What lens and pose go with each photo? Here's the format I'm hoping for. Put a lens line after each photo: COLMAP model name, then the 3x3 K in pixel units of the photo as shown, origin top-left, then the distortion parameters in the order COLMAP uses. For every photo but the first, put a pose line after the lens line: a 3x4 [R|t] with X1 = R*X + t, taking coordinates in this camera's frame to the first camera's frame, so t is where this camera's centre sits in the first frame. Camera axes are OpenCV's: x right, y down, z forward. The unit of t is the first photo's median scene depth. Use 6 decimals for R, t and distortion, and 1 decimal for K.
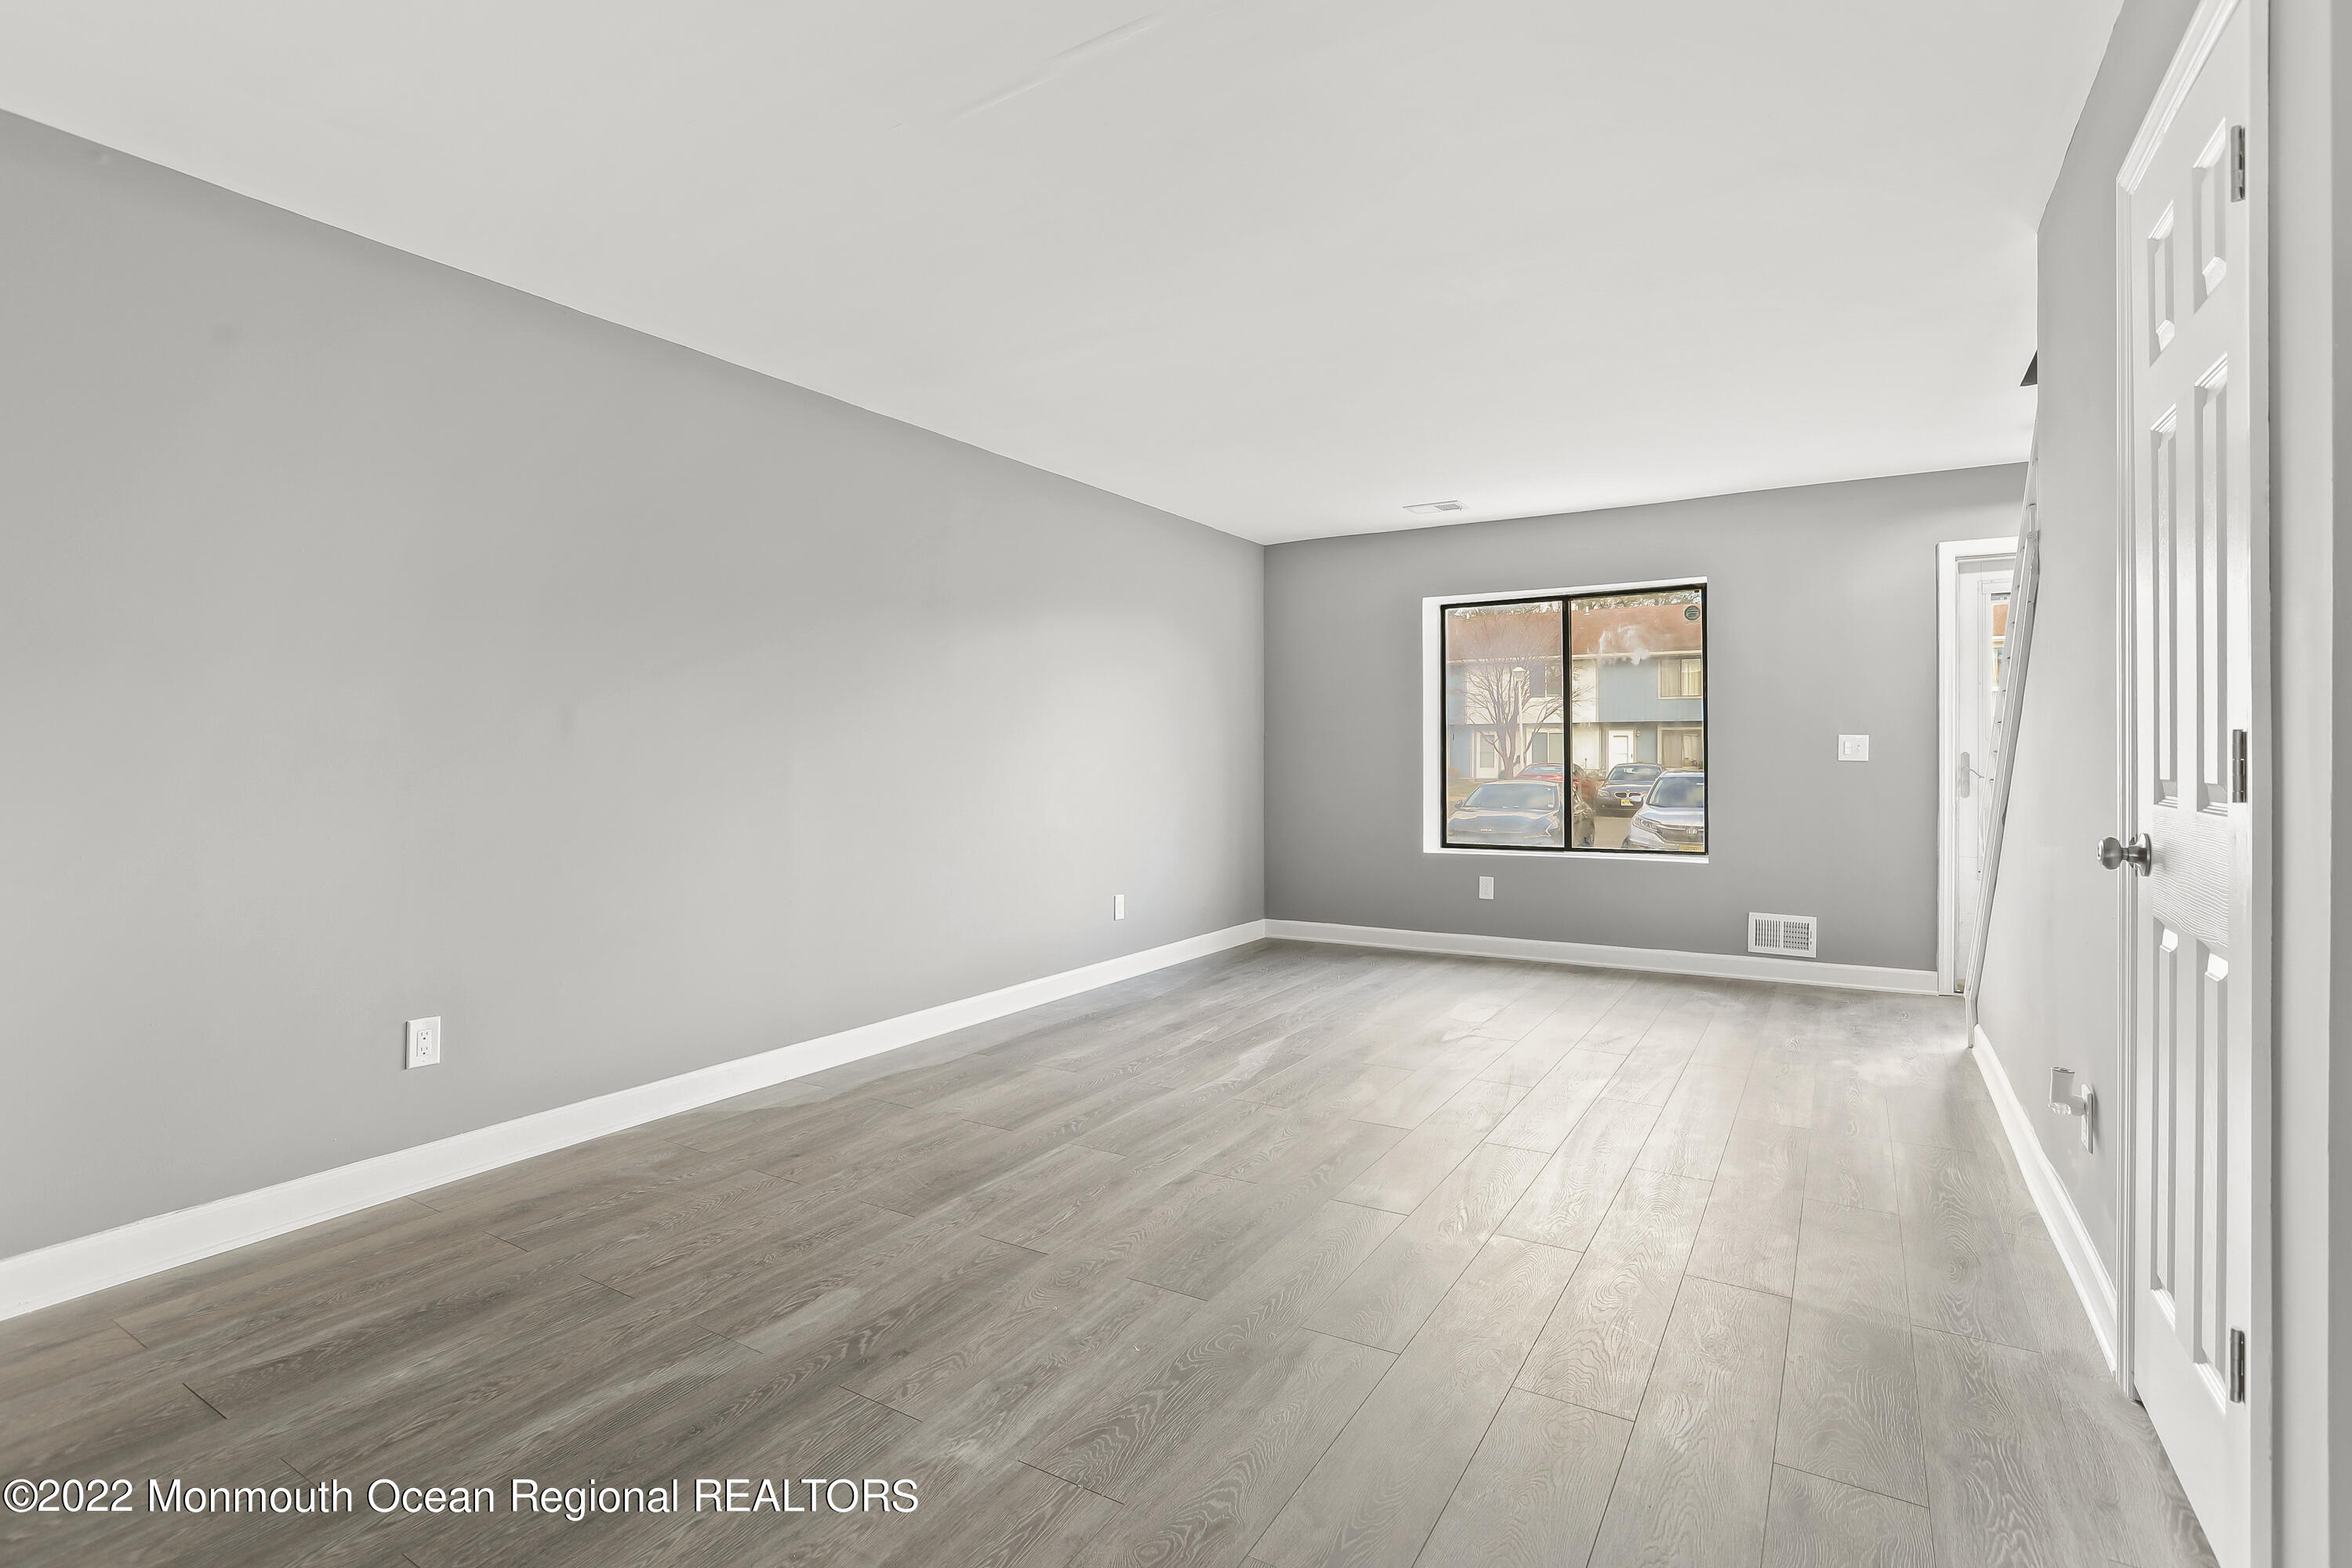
lens RADIAL K [[1126.4, 0, 1160.2], [0, 1126.4, 767.8], [0, 0, 1]] dist [-0.017085, 0.011551]
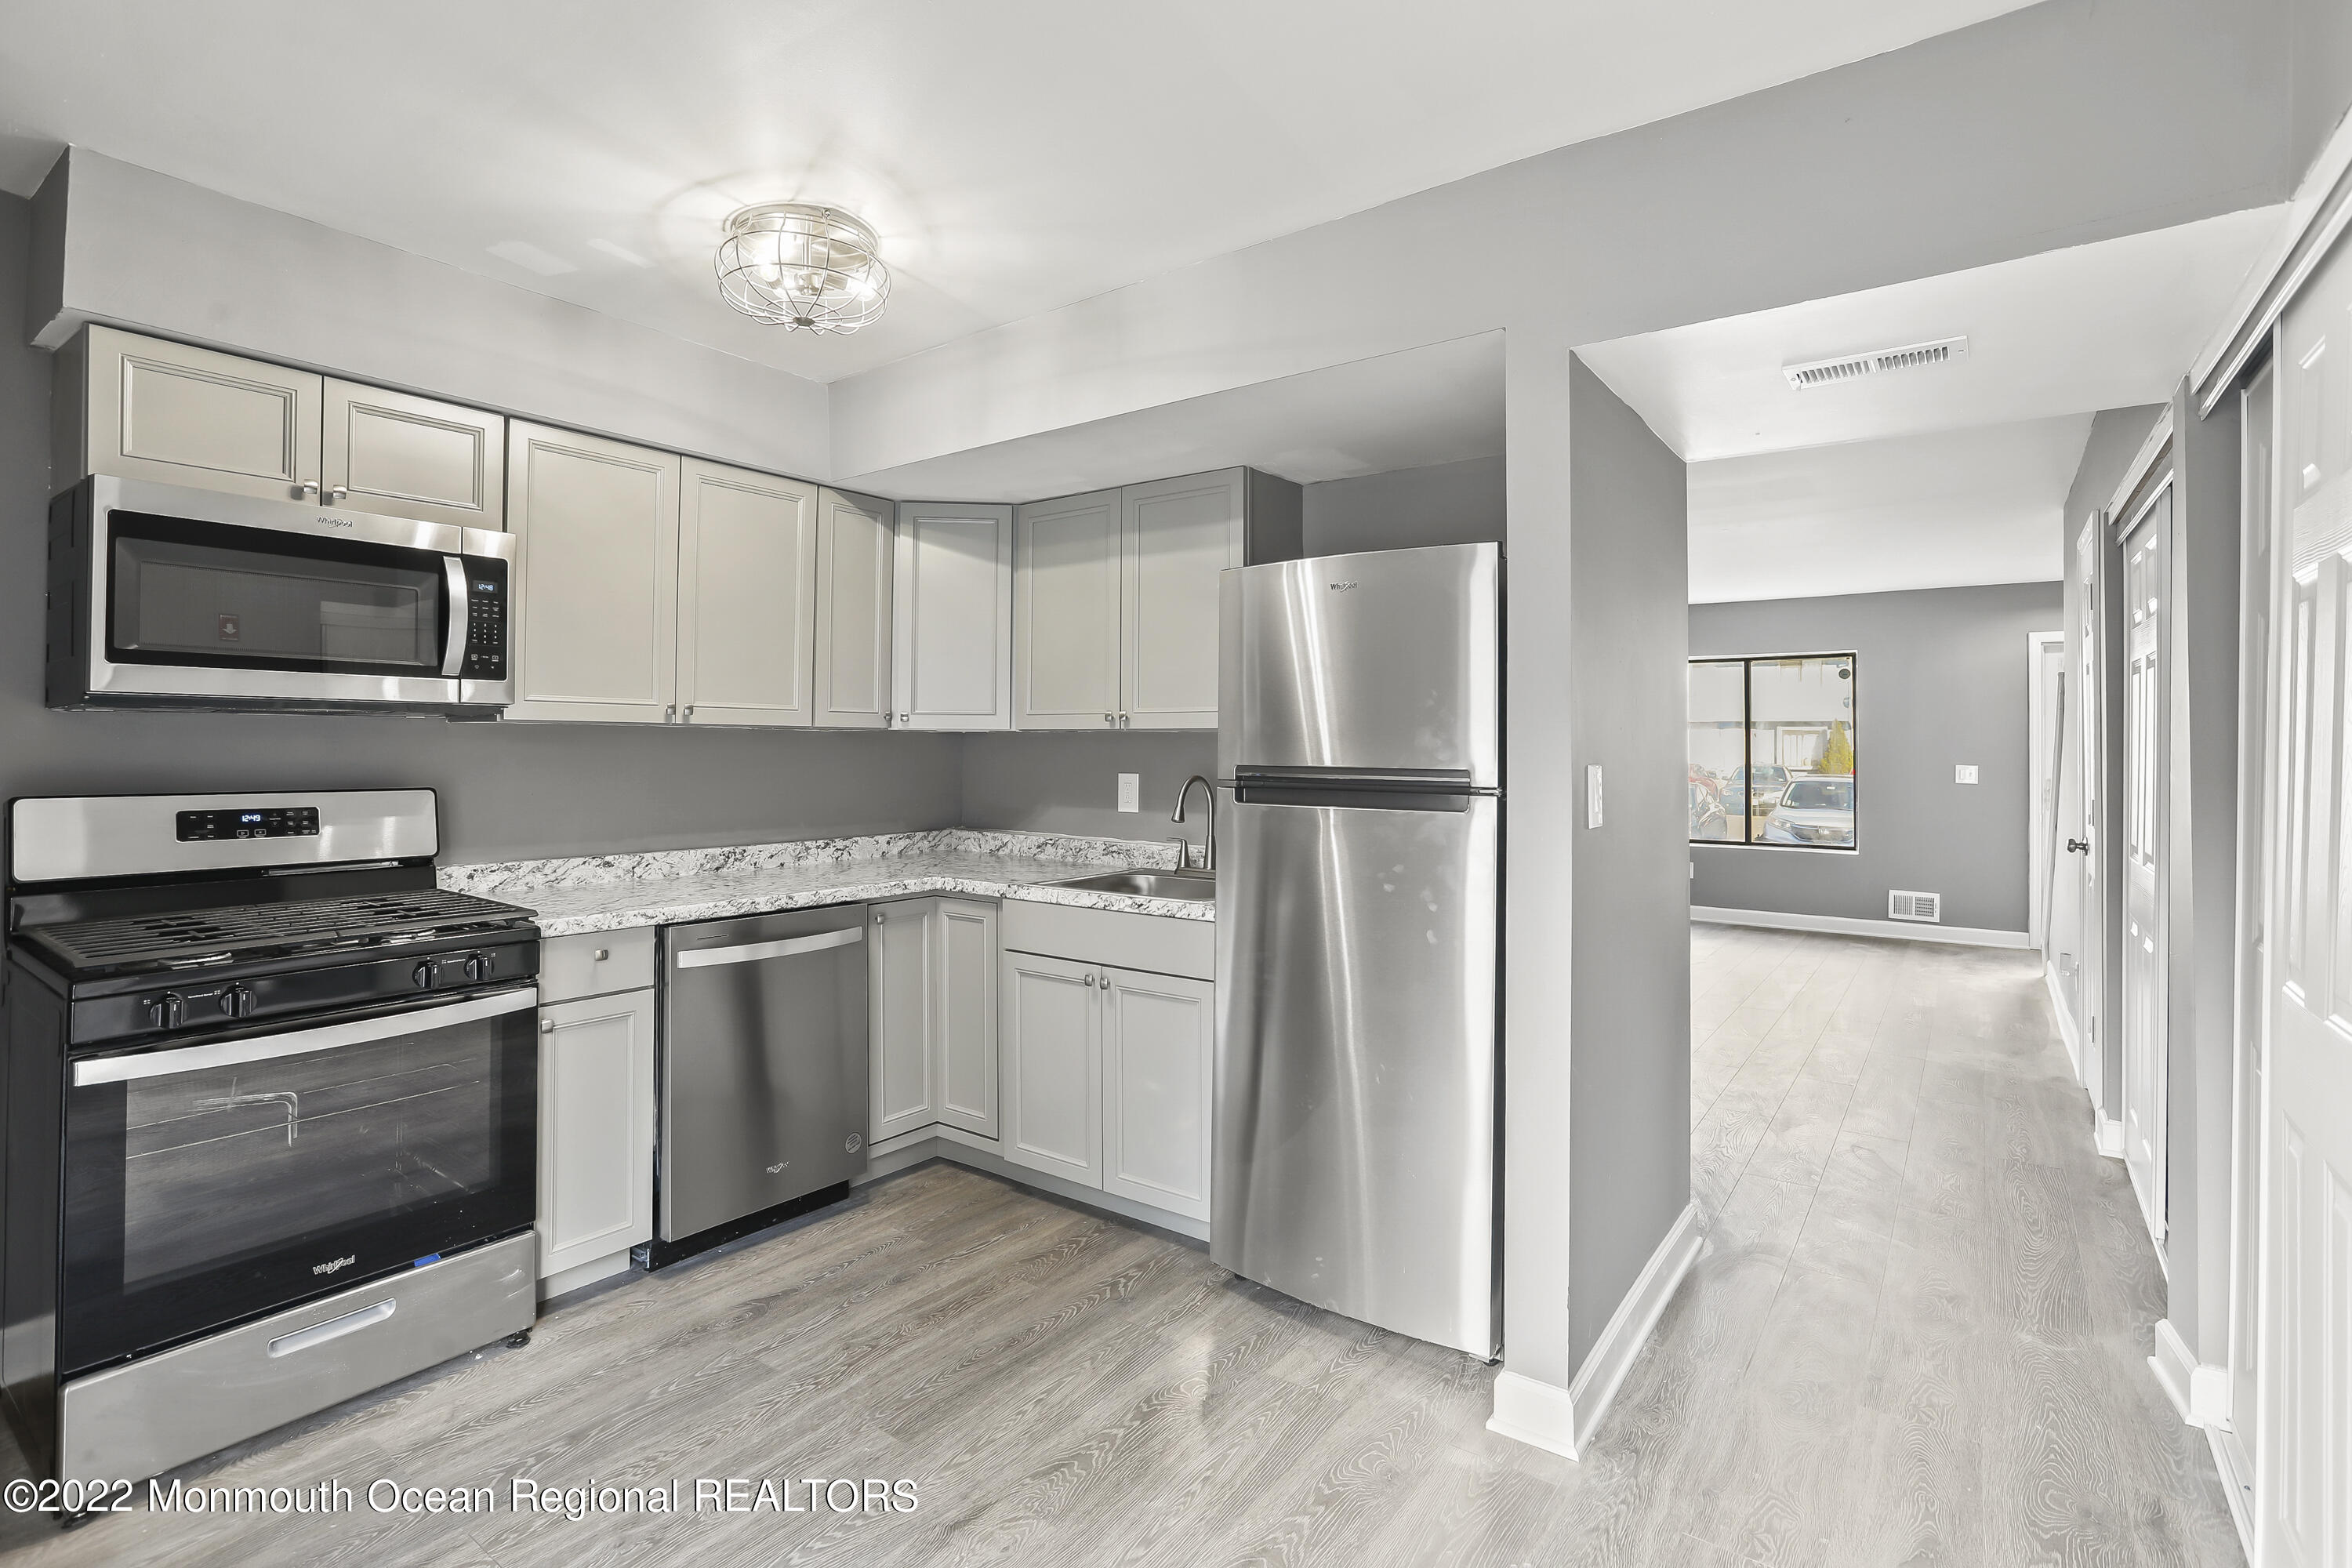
lens RADIAL K [[1126.4, 0, 1161.6], [0, 1126.4, 741.8], [0, 0, 1]] dist [-0.017085, 0.011551]
pose [[0.996780, 0.006503, -0.079918, -0.281013], [-0.007684, 0.999866, -0.014488, -0.030257], [0.079813, 0.015055, 0.996696, -0.489086]]
